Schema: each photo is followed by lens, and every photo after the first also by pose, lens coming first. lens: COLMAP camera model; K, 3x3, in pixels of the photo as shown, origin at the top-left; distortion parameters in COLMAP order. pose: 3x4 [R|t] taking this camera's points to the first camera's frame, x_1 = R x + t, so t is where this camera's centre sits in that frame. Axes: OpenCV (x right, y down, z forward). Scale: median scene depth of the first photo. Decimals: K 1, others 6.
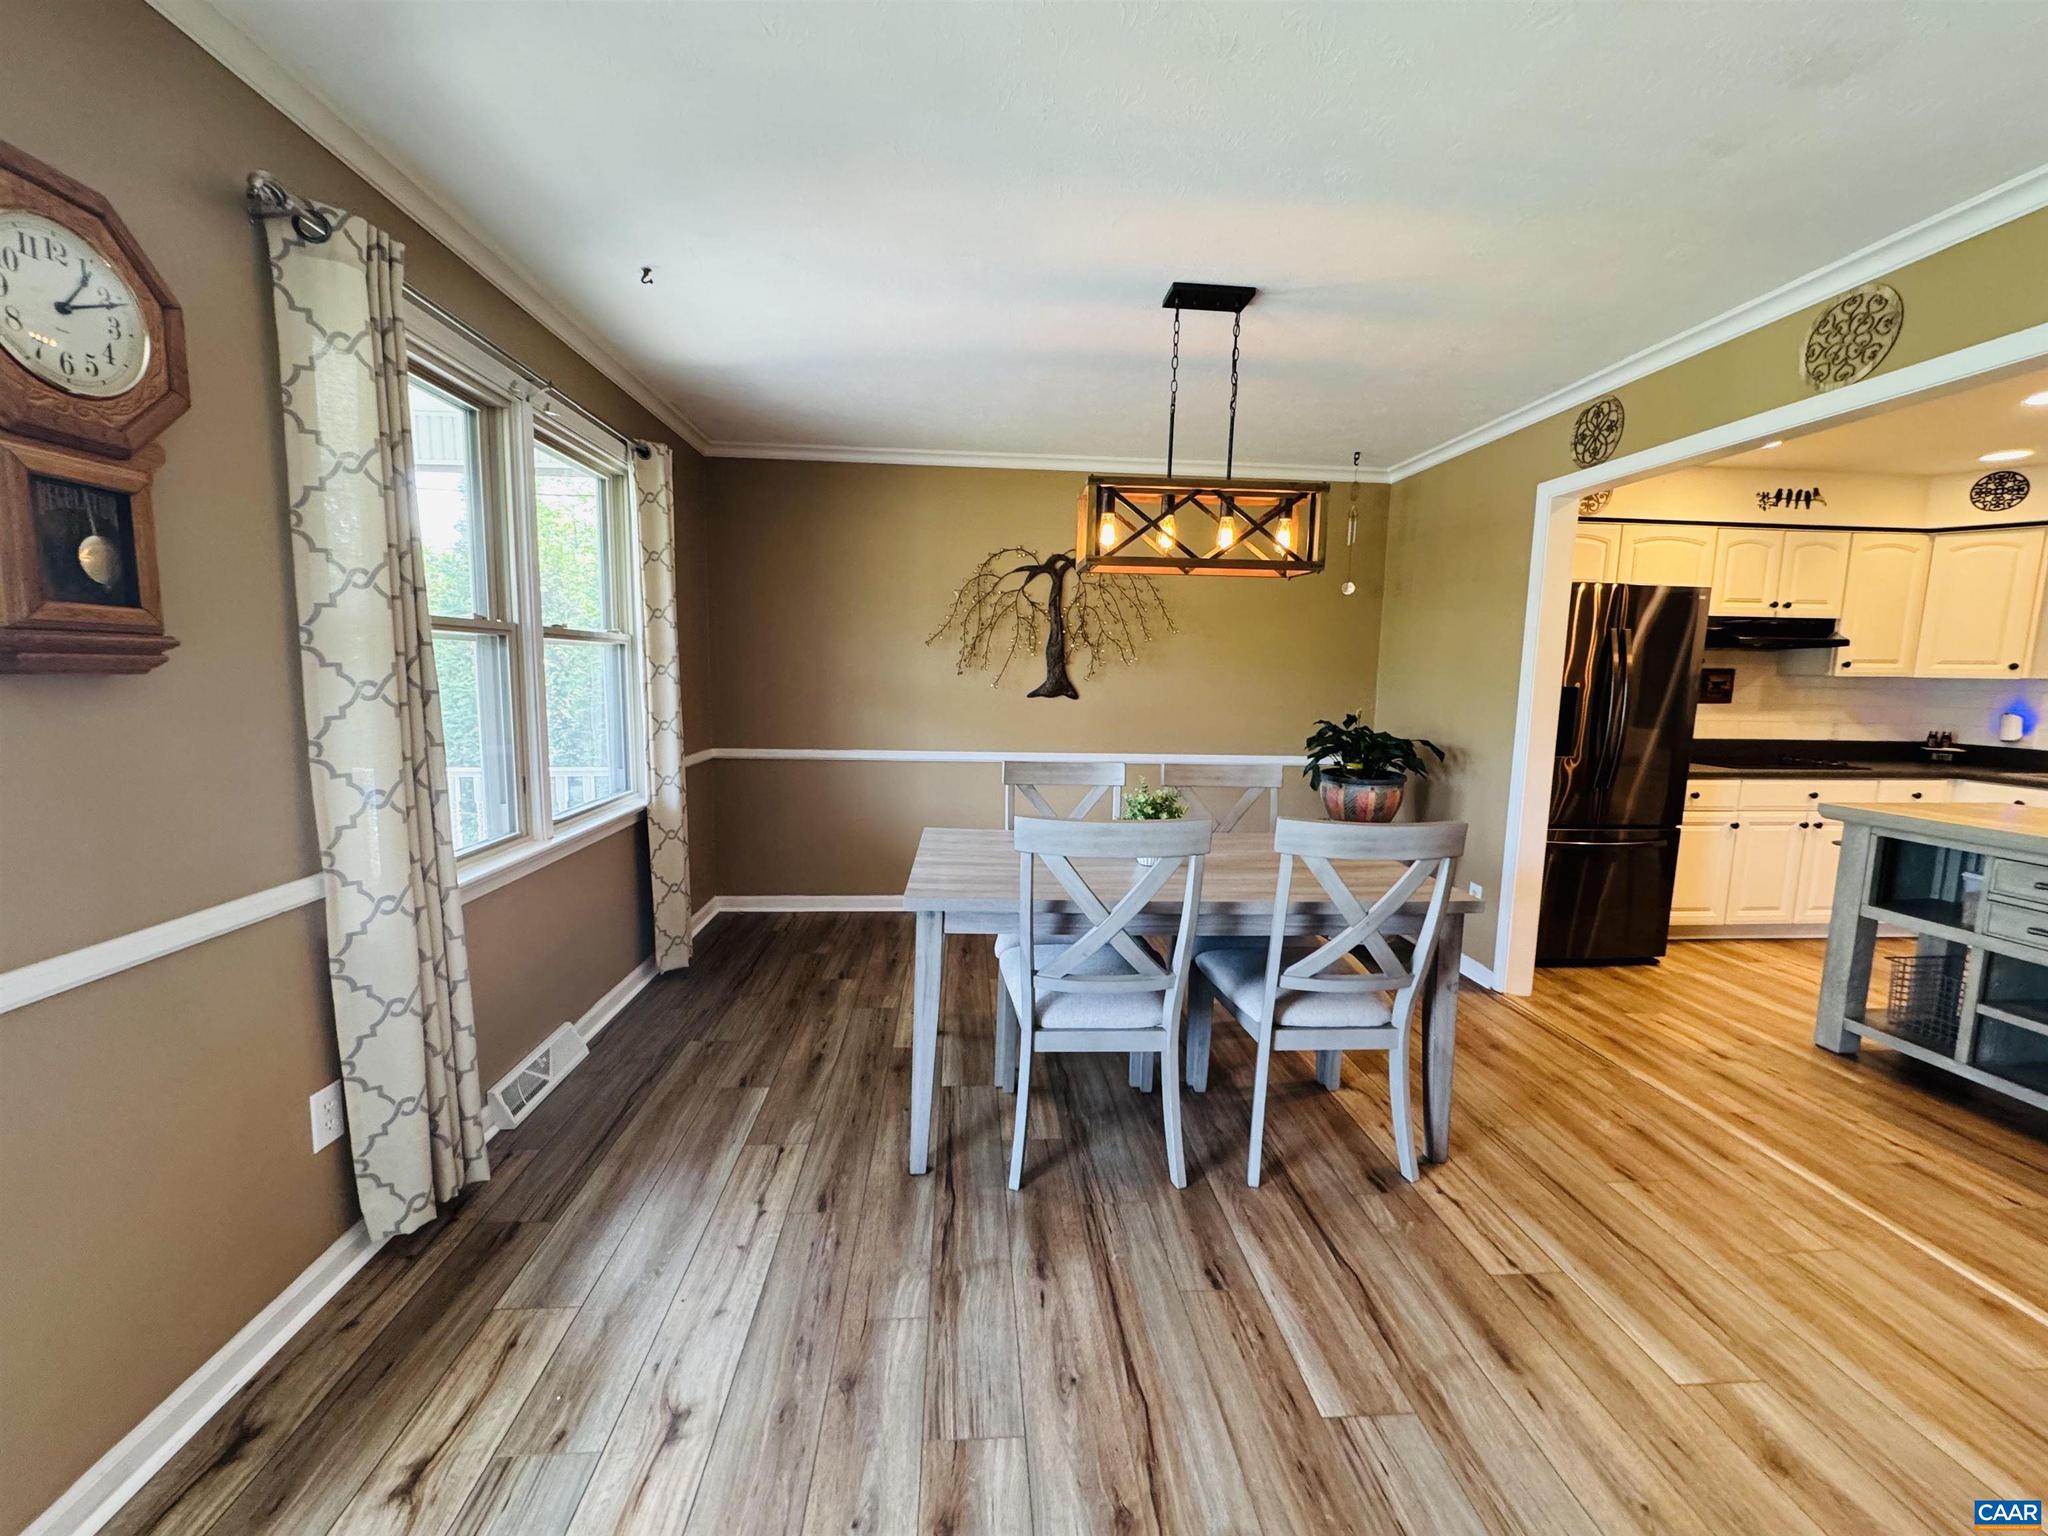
lens RADIAL K [[812.3, 0, 1022.0], [0, 812.3, 768.8], [0, 0, 1]] dist [-0.001513, 0.000105]
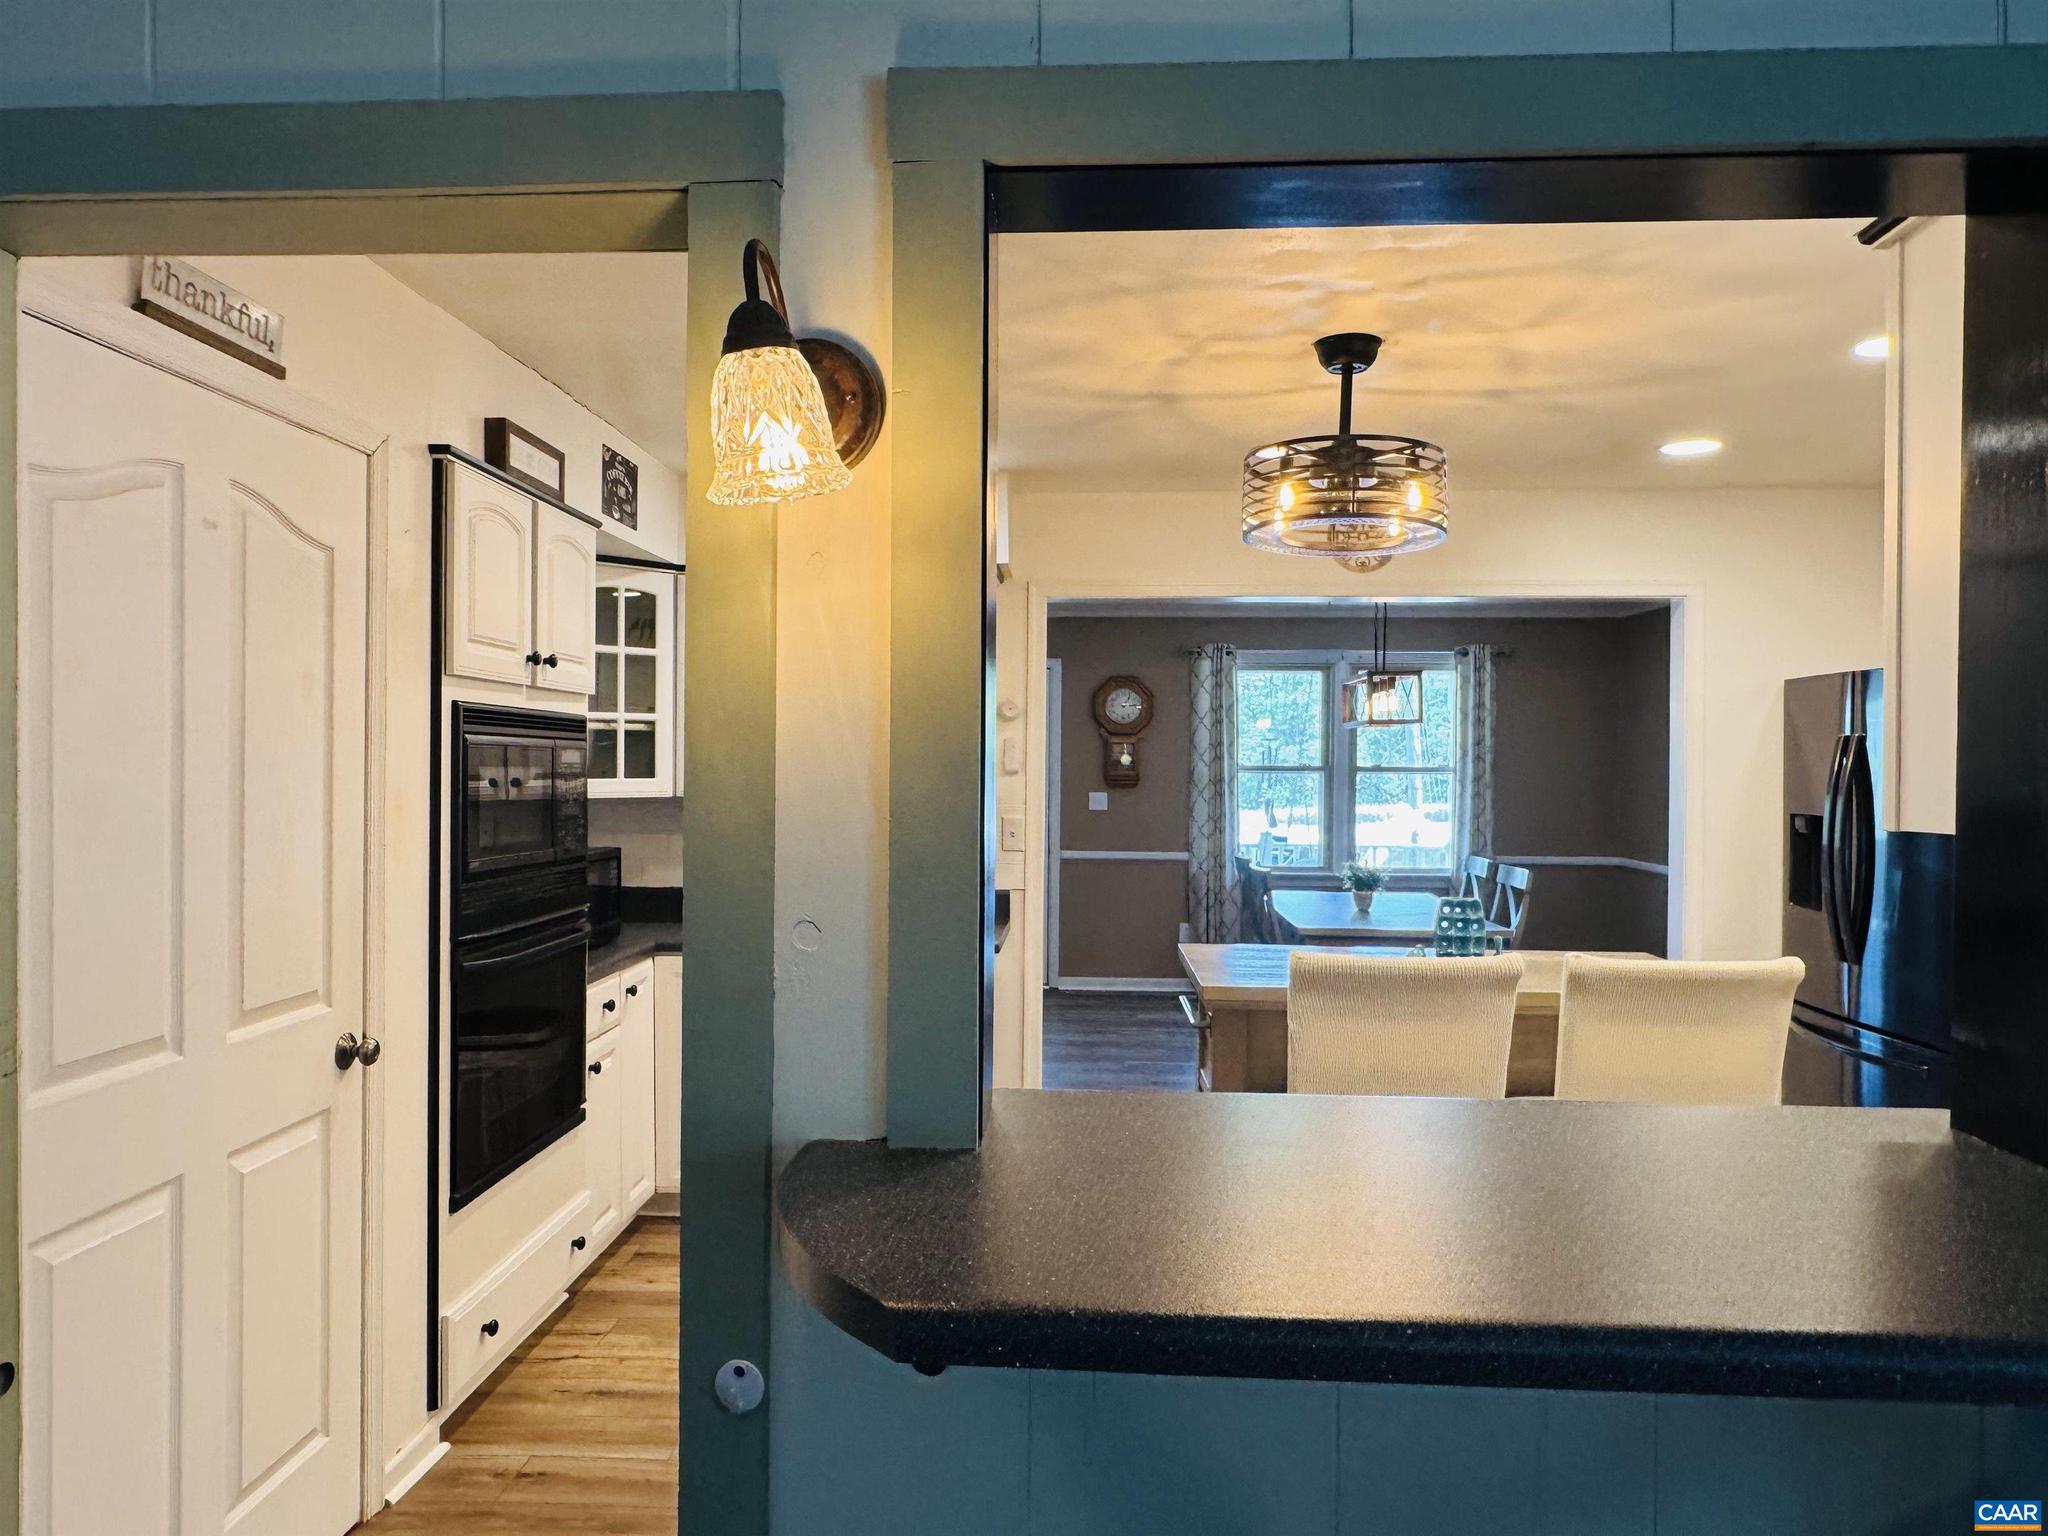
lens RADIAL K [[1341.3, 0, 1015.0], [0, 1341.3, 773.6], [0, 0, 1]] dist [0.001681, -0.000003]
pose [[-0.124891, -0.010426, -0.992116, 2.363710], [-0.131963, 0.991235, 0.006196, -0.060515], [0.983356, 0.131696, -0.125172, 0.522784]]
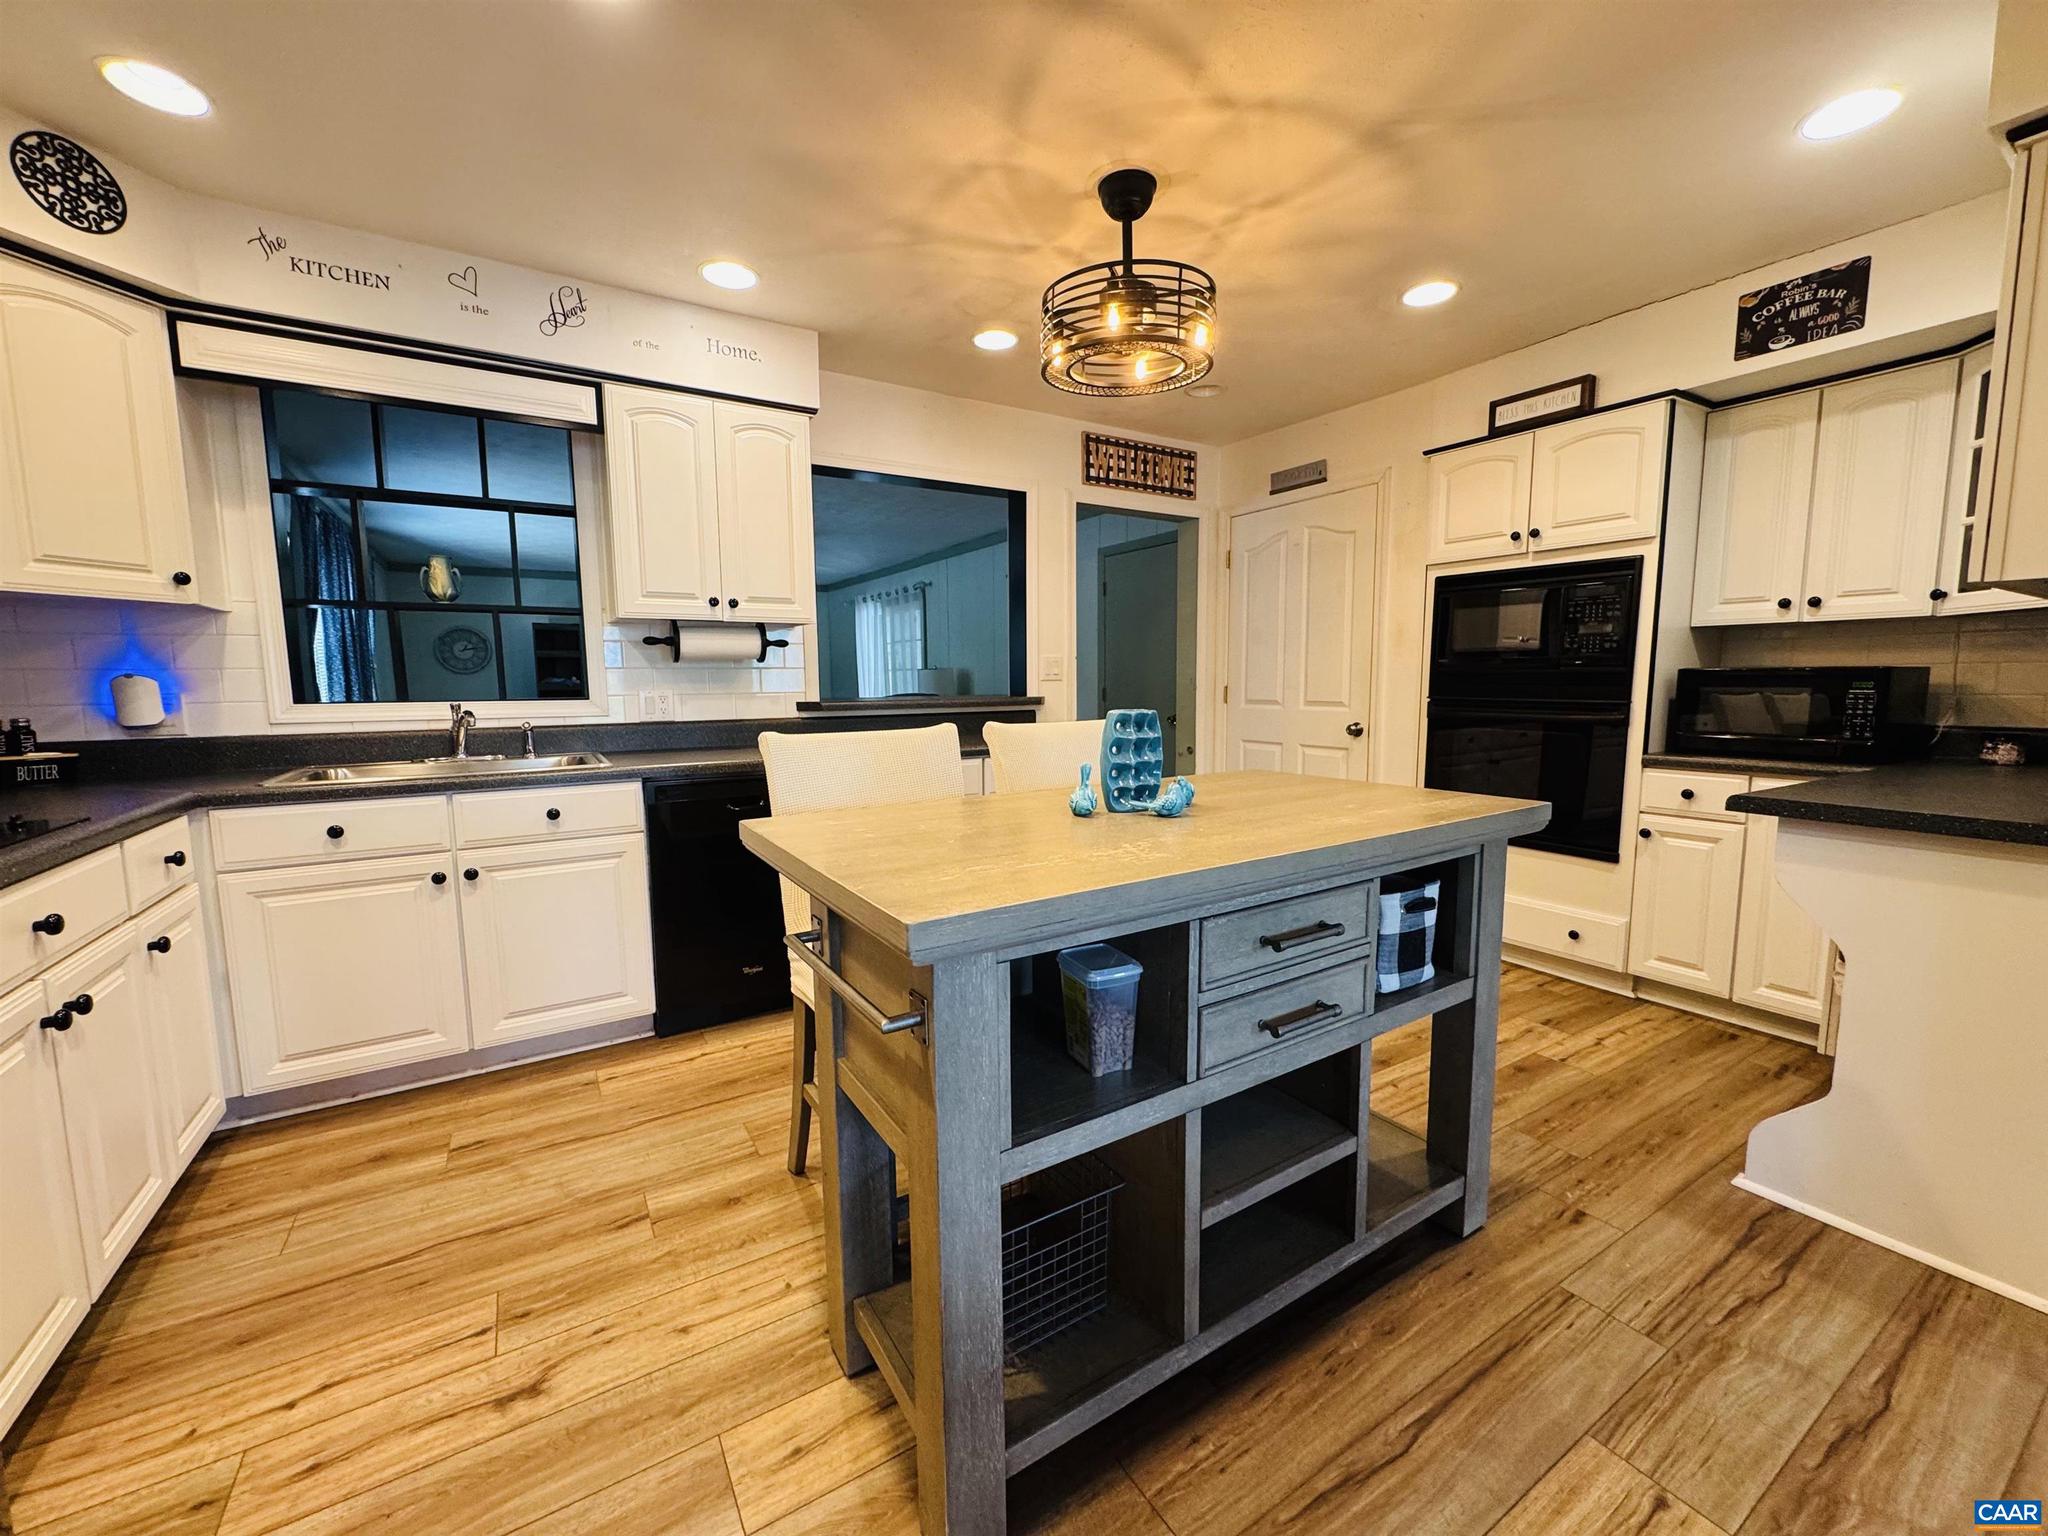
lens RADIAL K [[812.3, 0, 1022.0], [0, 812.3, 768.8], [0, 0, 1]] dist [-0.001513, 0.000105]
pose [[-0.462501, -0.113460, 0.879329, 0.705782], [0.108246, 0.977133, 0.183014, -0.061996], [-0.879986, 0.179828, -0.439644, 1.072858]]
